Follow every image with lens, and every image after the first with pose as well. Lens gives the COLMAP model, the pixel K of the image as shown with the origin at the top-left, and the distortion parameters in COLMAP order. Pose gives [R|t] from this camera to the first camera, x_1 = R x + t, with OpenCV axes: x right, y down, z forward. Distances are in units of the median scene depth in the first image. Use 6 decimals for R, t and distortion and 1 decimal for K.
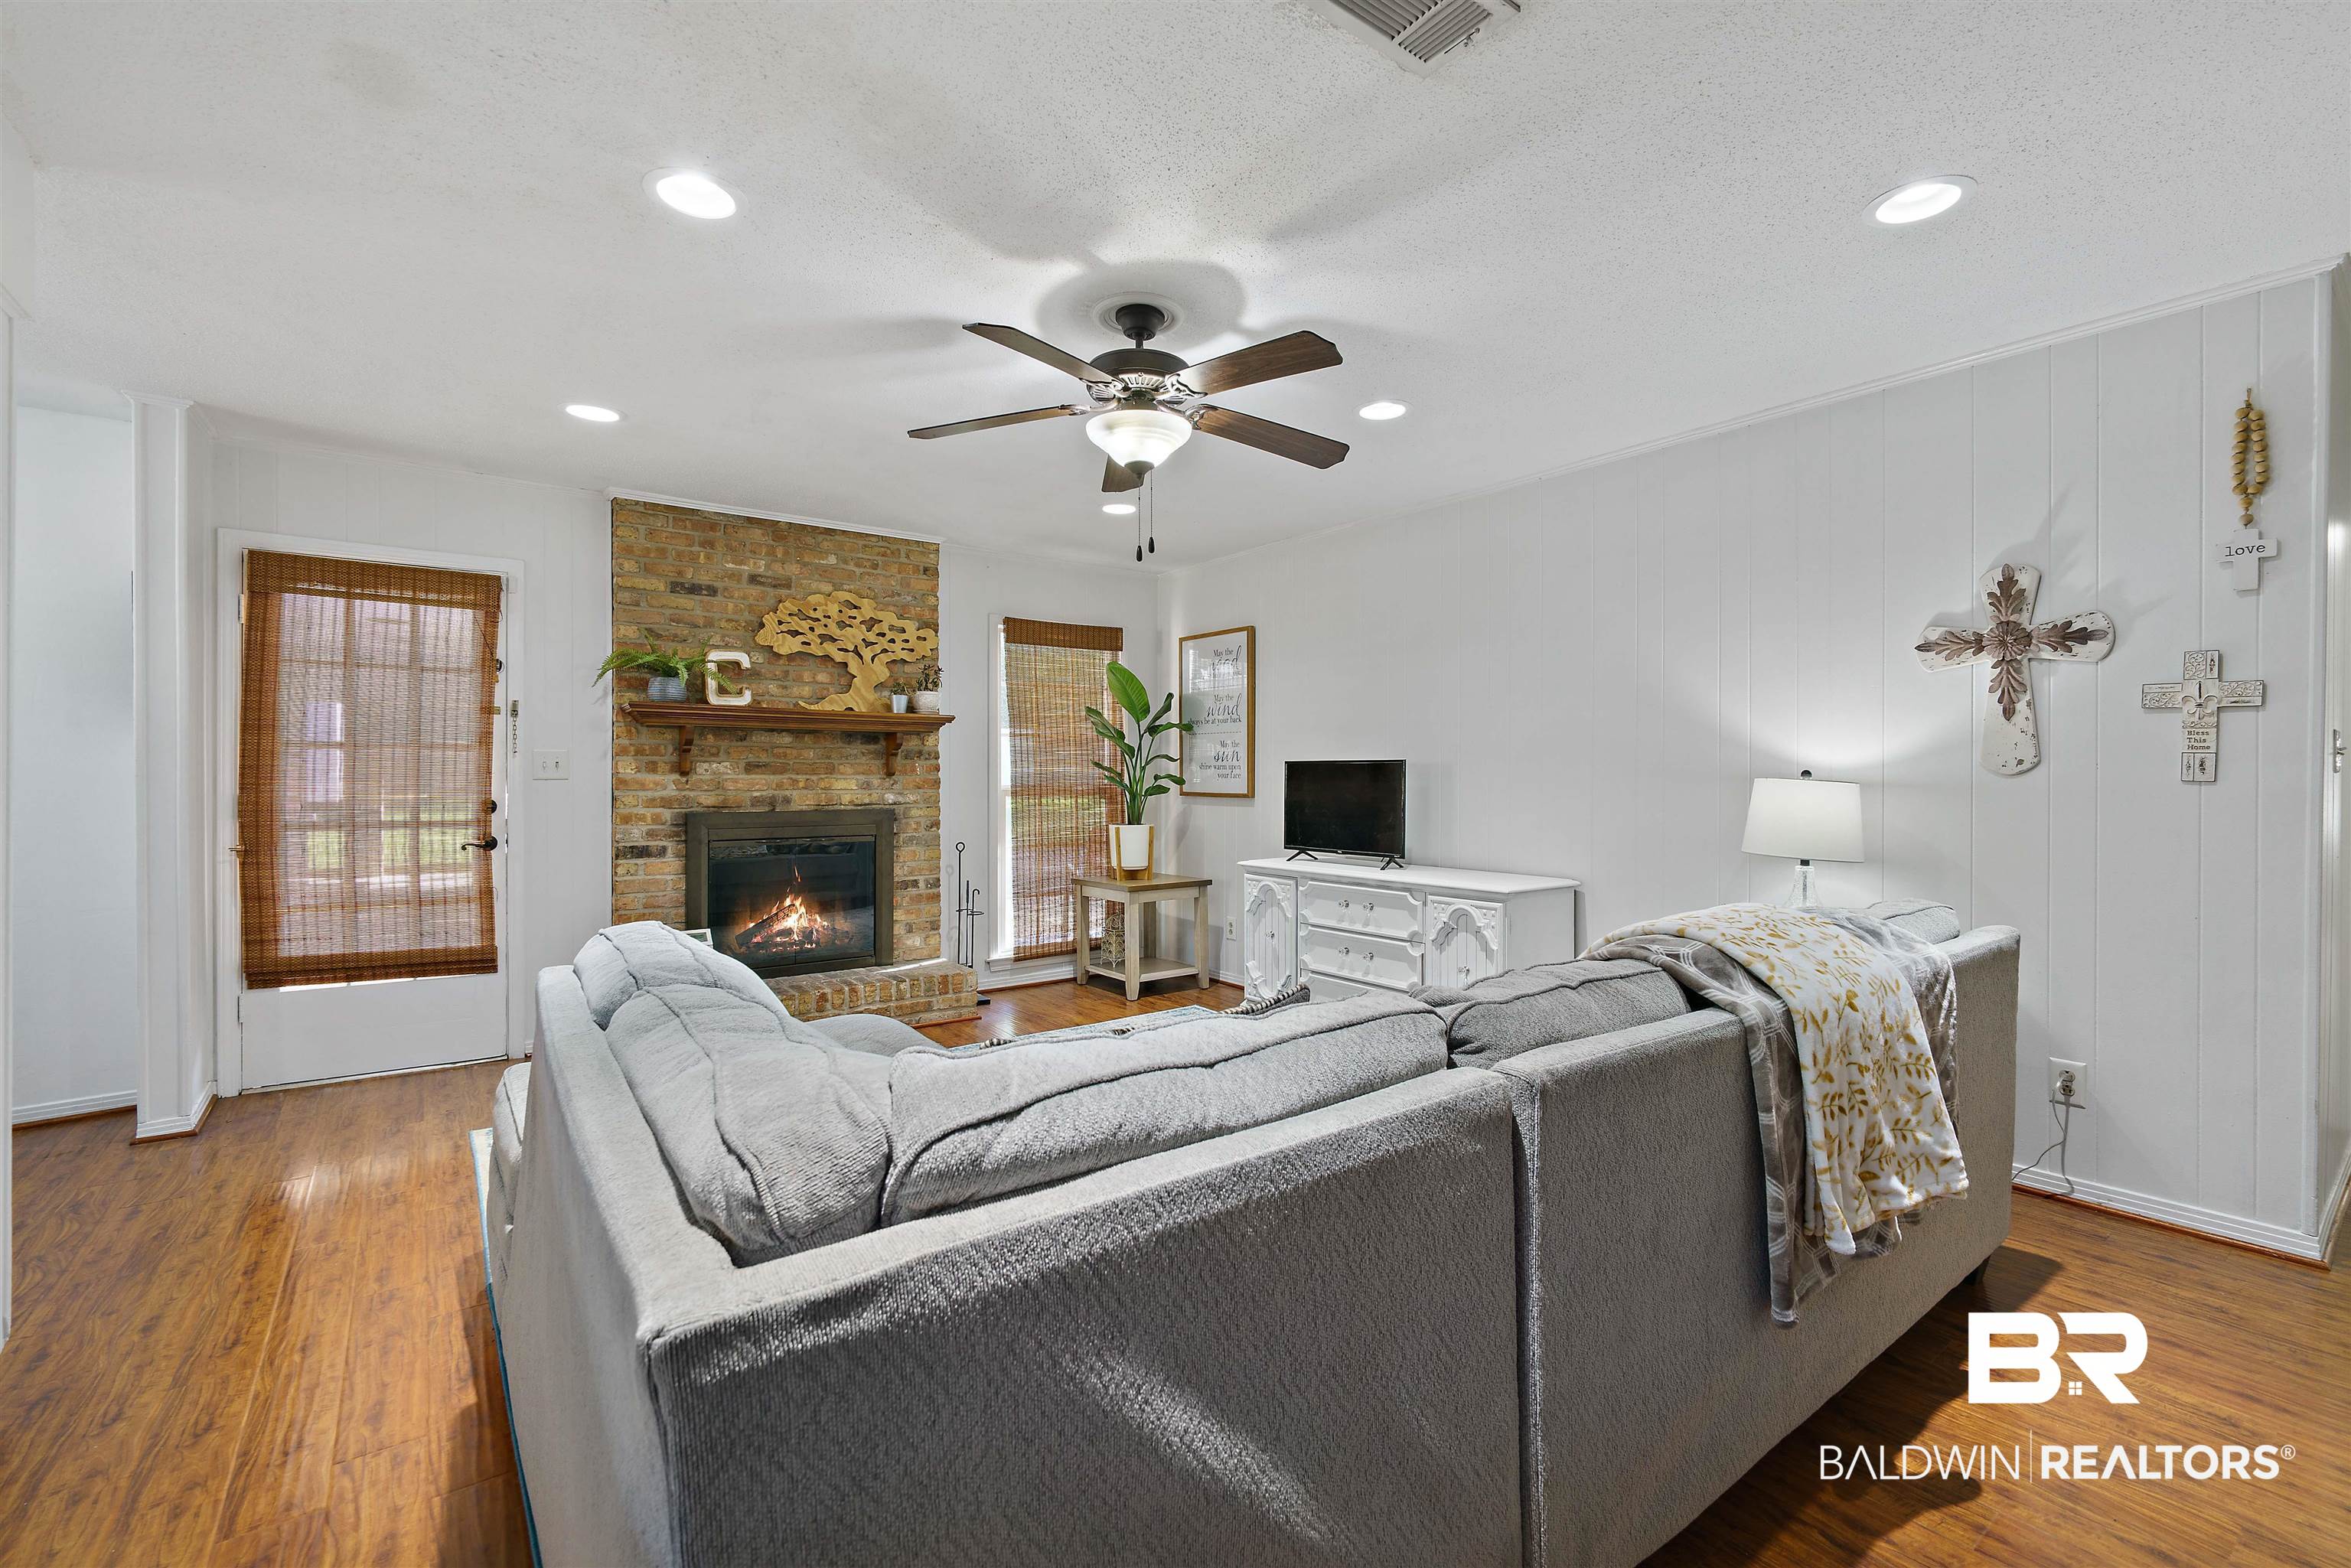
lens RADIAL K [[1011.3, 0, 1190.1], [0, 1011.3, 774.9], [0, 0, 1]] dist [-0.004326, 0.002424]
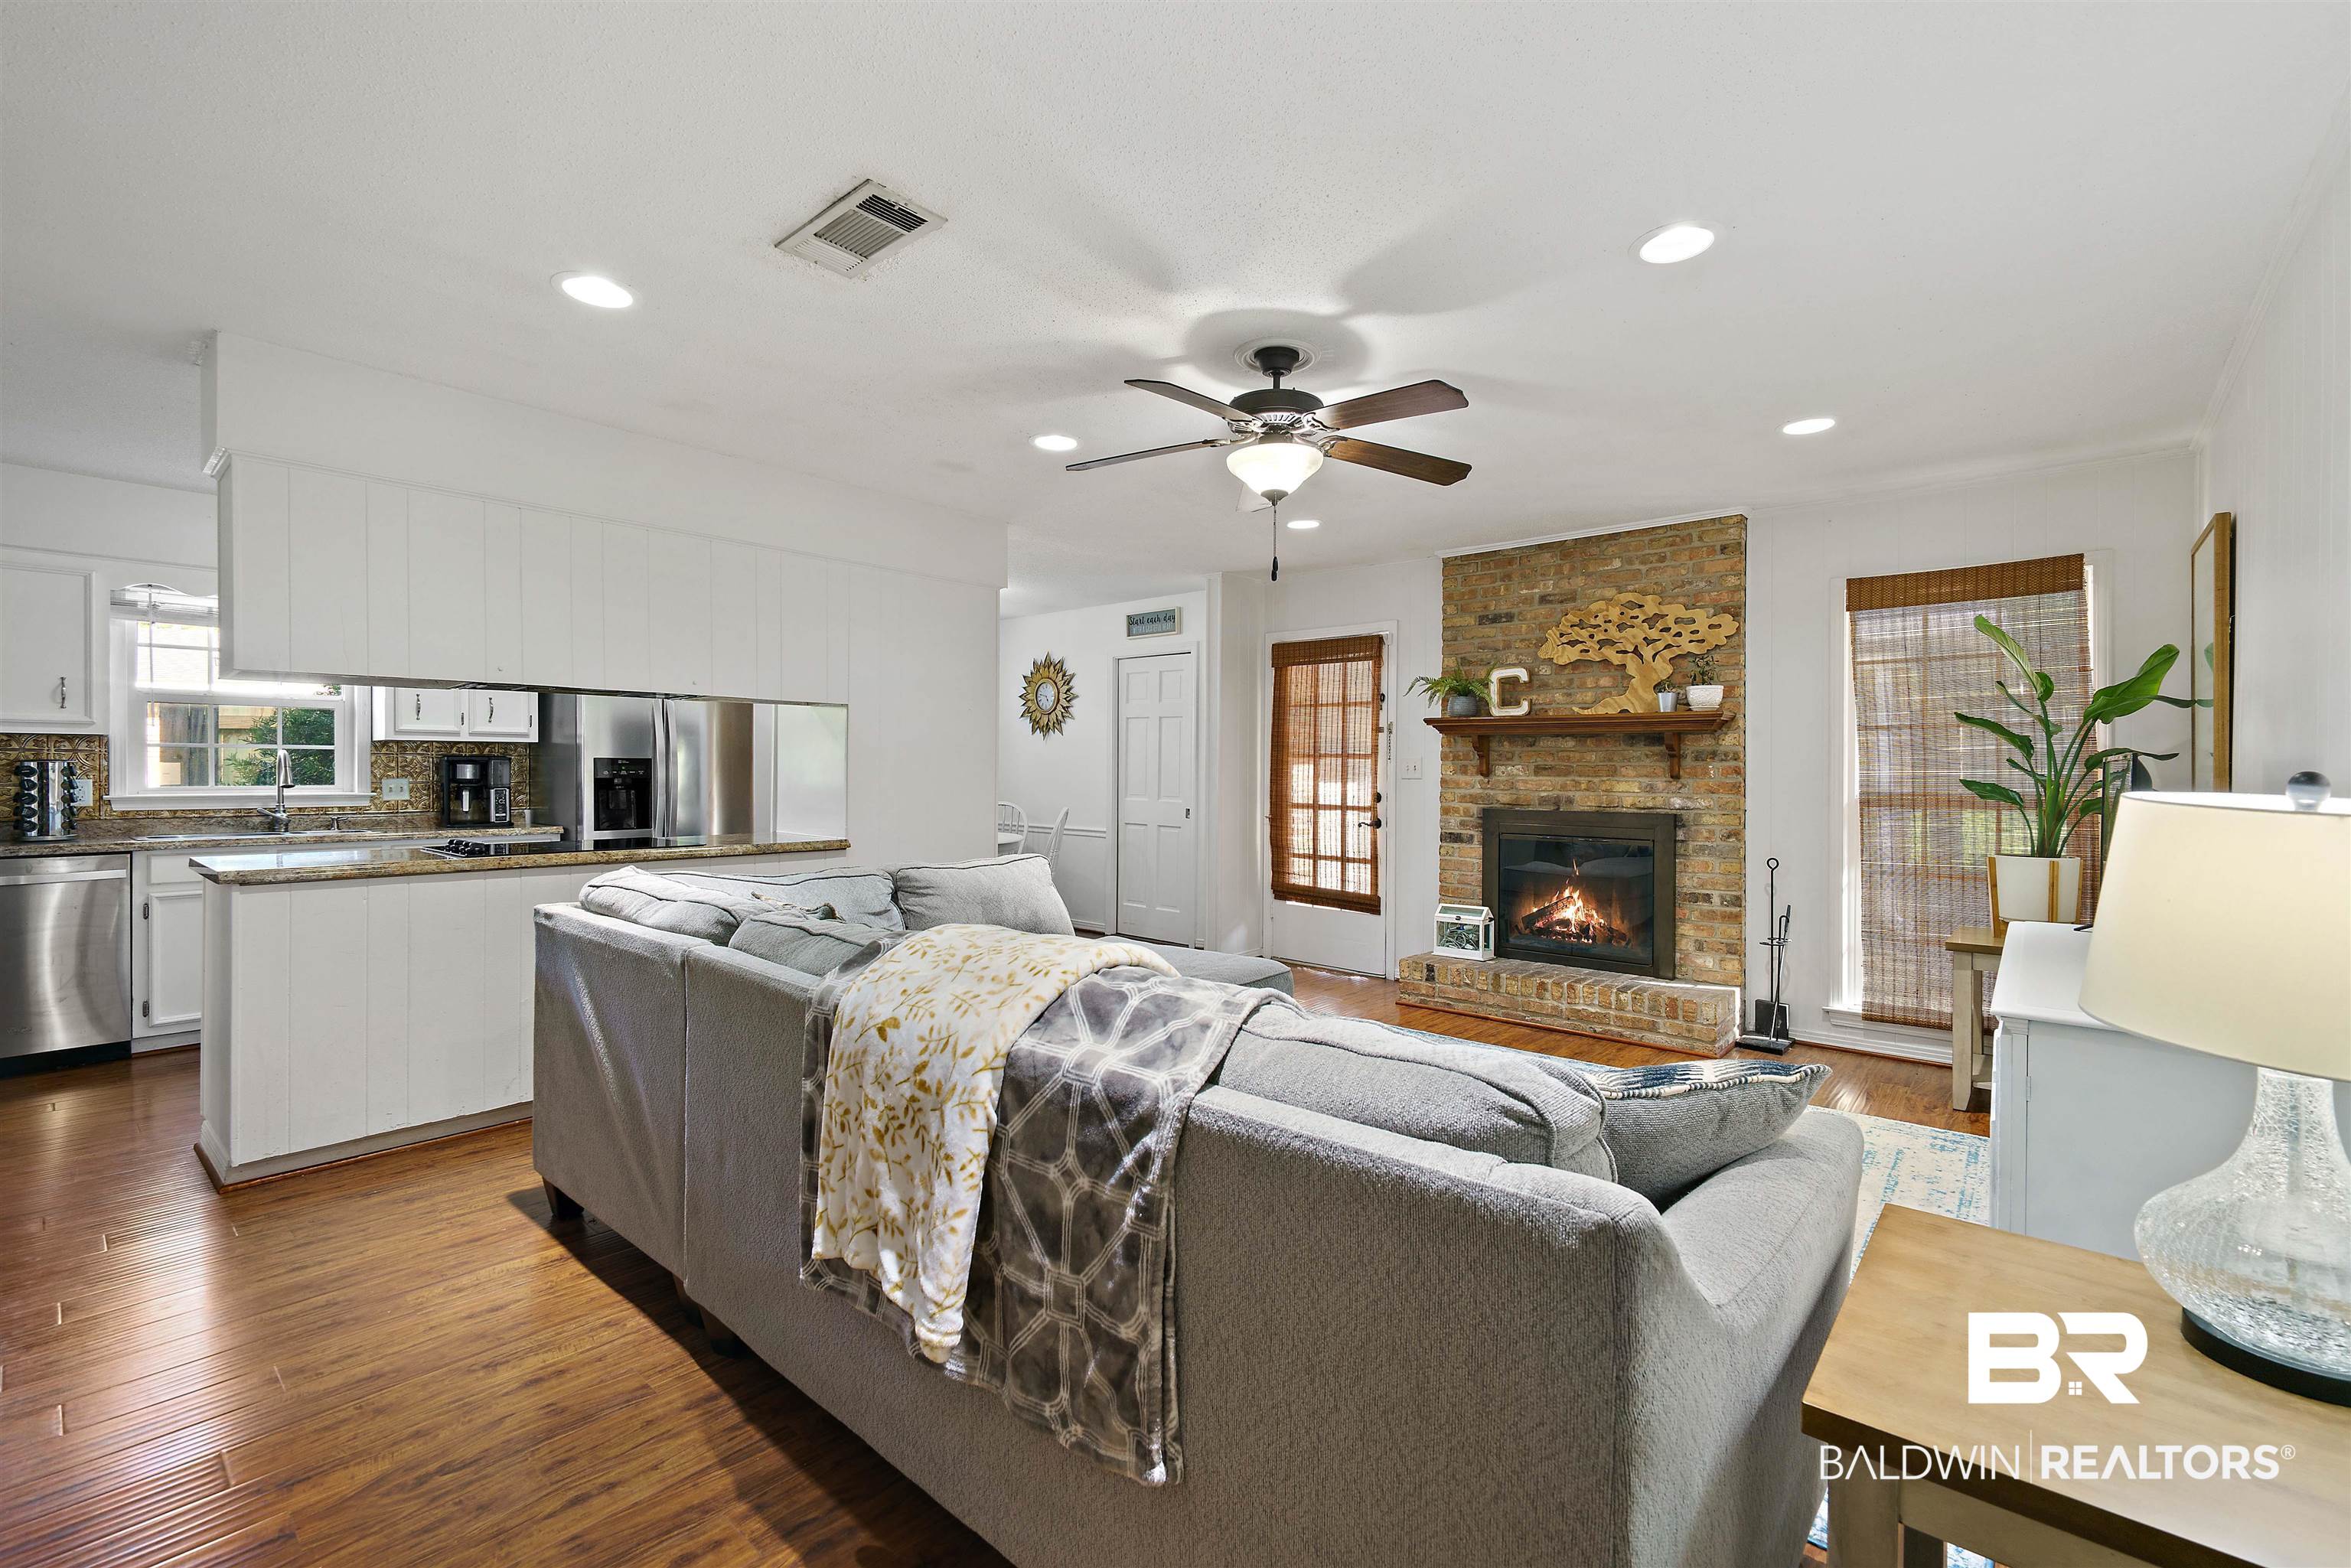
lens RADIAL K [[1011.3, 0, 1176.7], [0, 1011.3, 777.7], [0, 0, 1]] dist [-0.004326, 0.002424]
pose [[0.199526, 0.005947, -0.979874, 0.564152], [-0.006999, 0.999965, 0.004644, -0.001215], [0.979868, 0.005932, 0.199561, 0.382873]]
